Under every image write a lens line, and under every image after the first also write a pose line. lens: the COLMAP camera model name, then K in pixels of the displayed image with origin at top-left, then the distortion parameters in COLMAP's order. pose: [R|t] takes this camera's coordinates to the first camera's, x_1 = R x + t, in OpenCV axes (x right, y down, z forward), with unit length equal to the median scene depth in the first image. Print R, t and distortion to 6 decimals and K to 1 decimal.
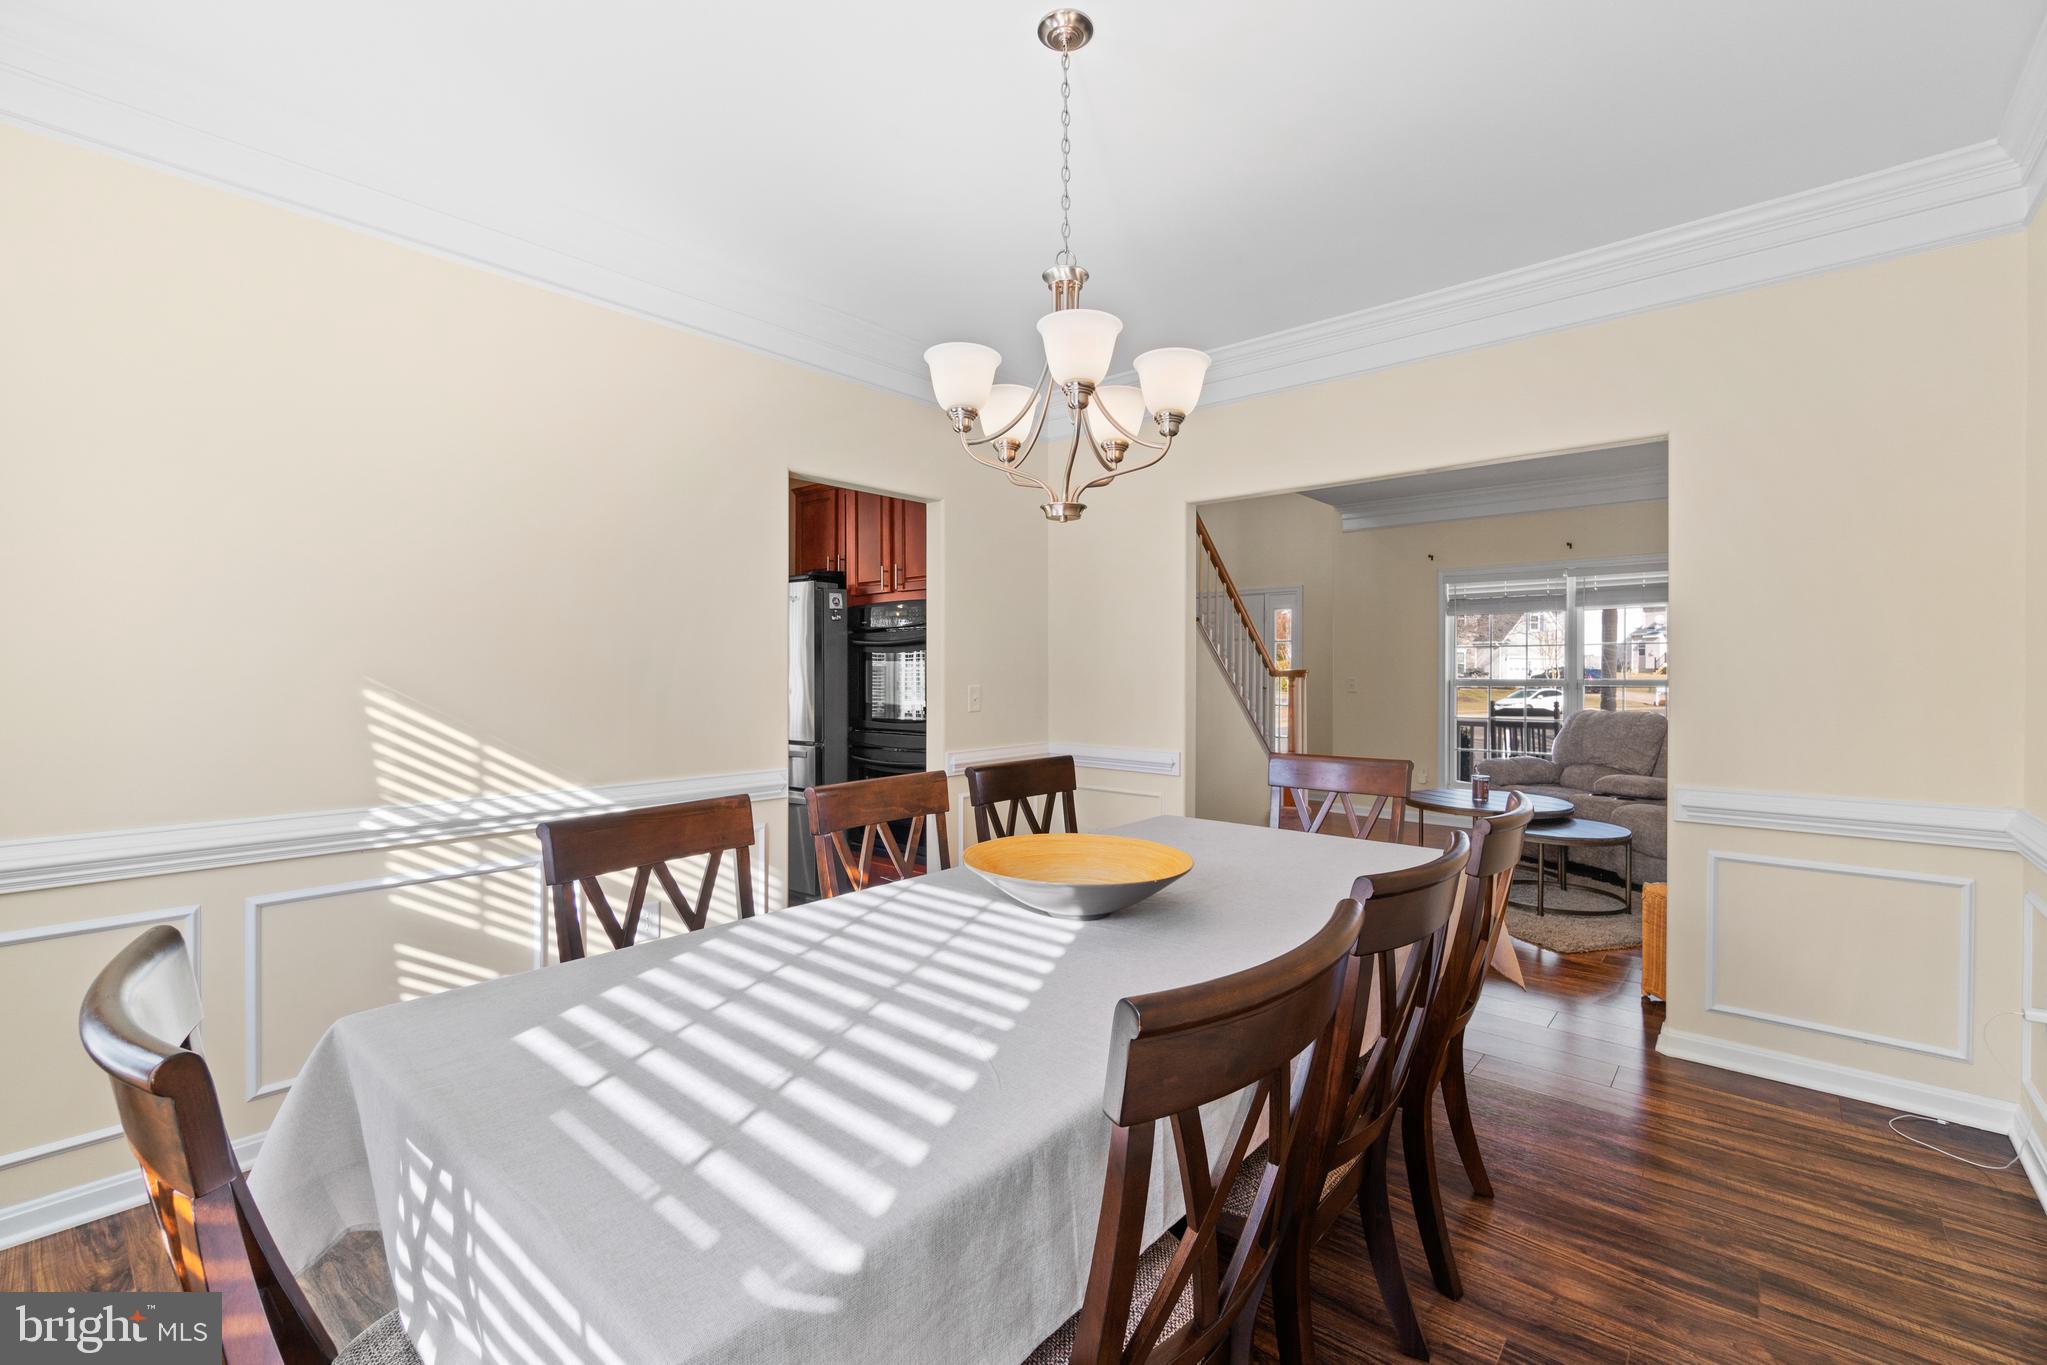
lens RADIAL K [[888.1, 0, 1011.7], [0, 888.1, 672.3], [0, 0, 1]] dist [0.000884, 0.002669]
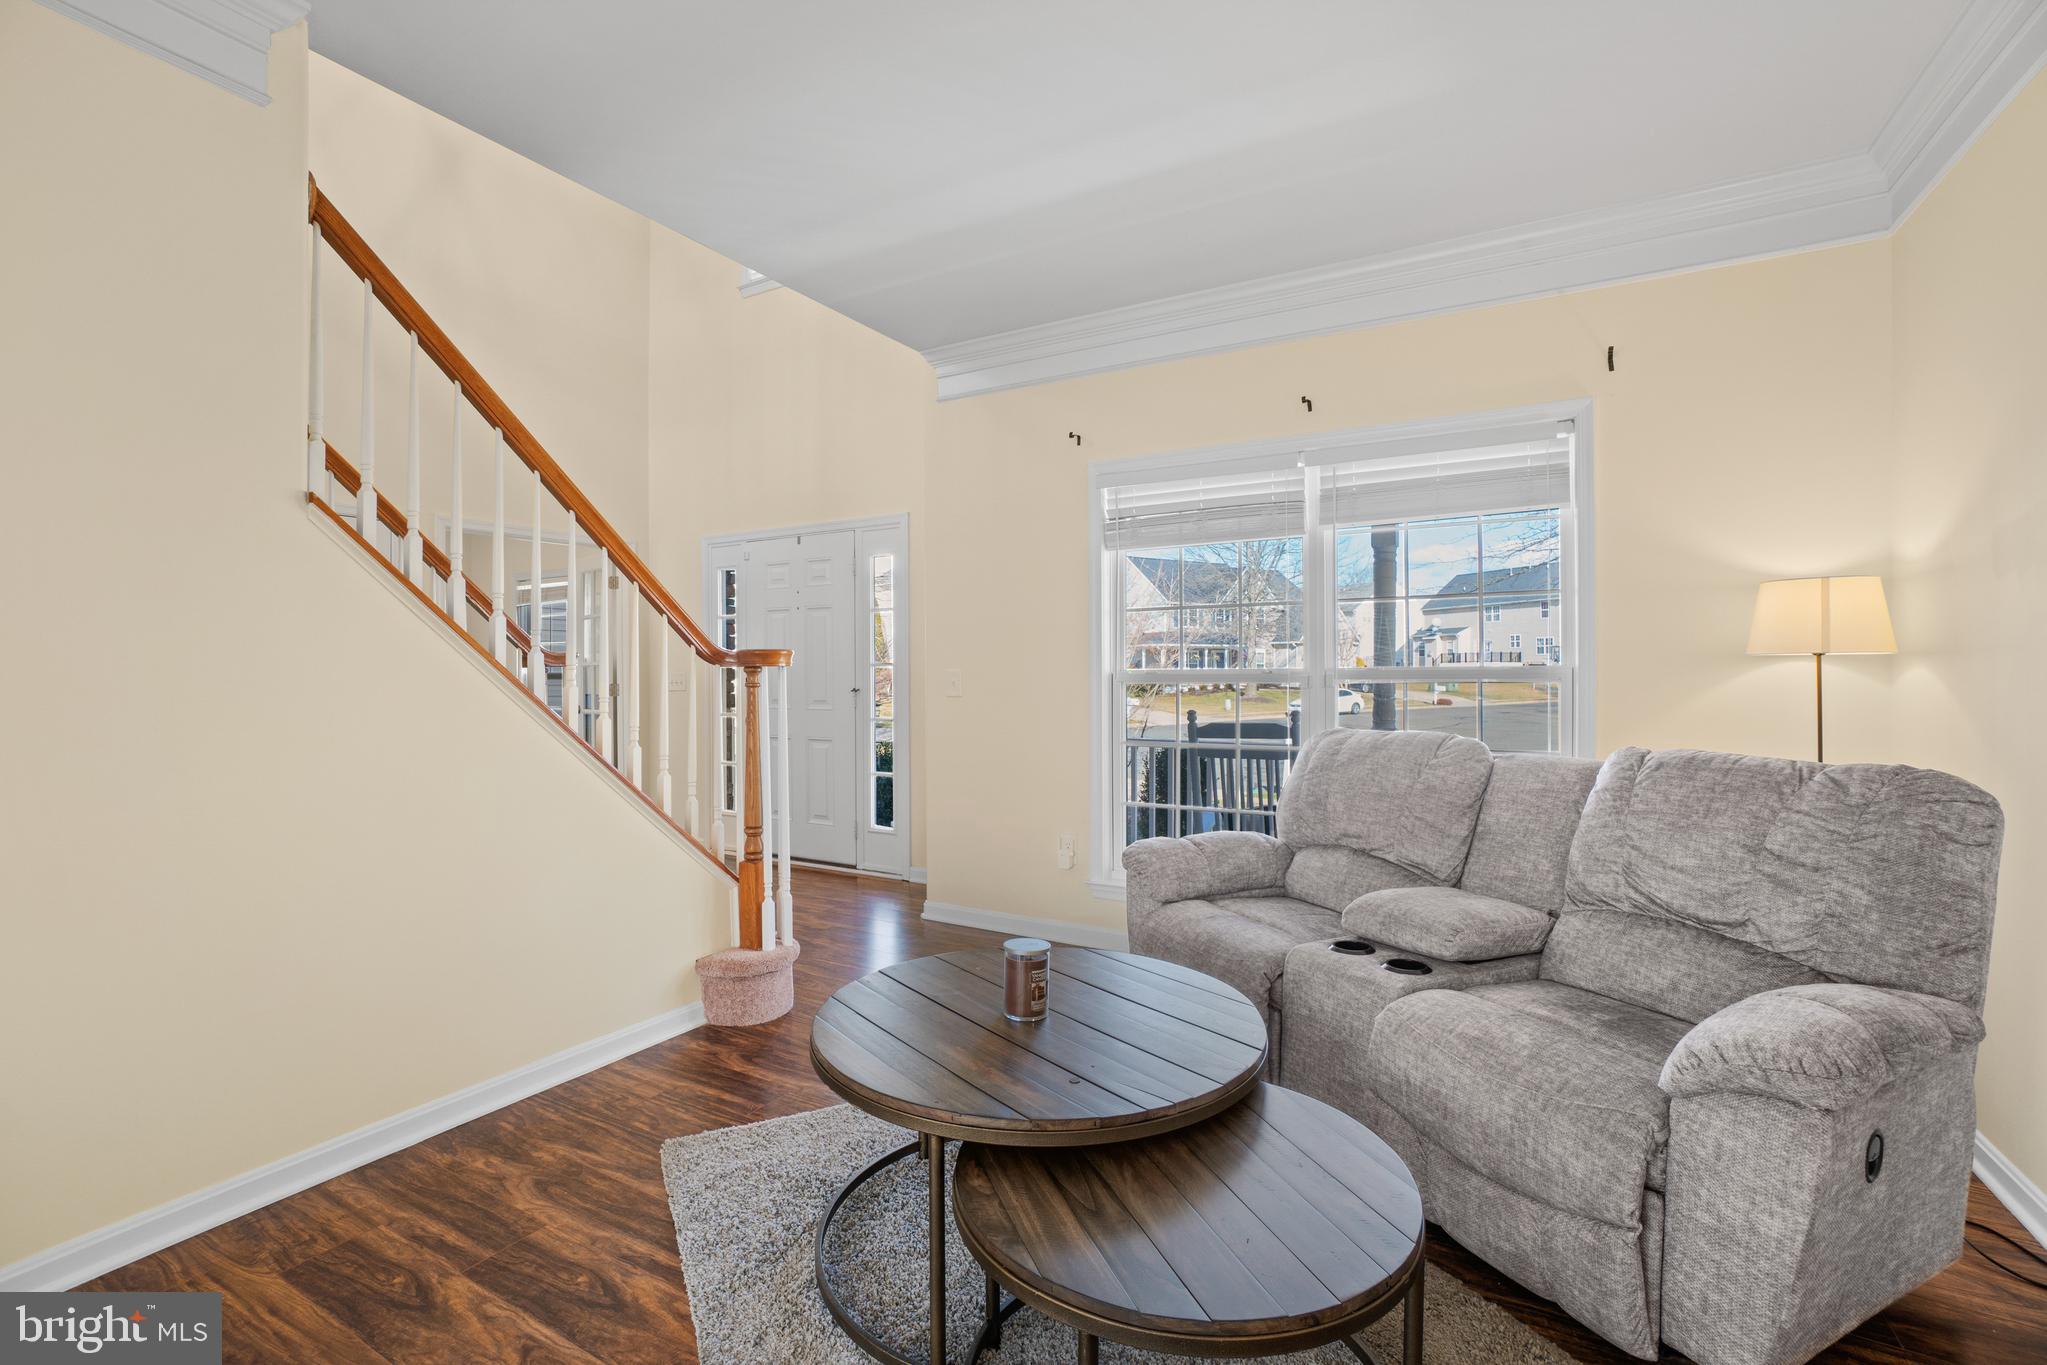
lens RADIAL K [[888.1, 0, 1032.4], [0, 888.1, 675.2], [0, 0, 1]] dist [0.000884, 0.002669]
pose [[0.979217, -0.006360, 0.202713, 0.354108], [0.006589, 0.999978, -0.000454, 0.010767], [-0.202706, 0.001780, 0.979238, 0.512873]]
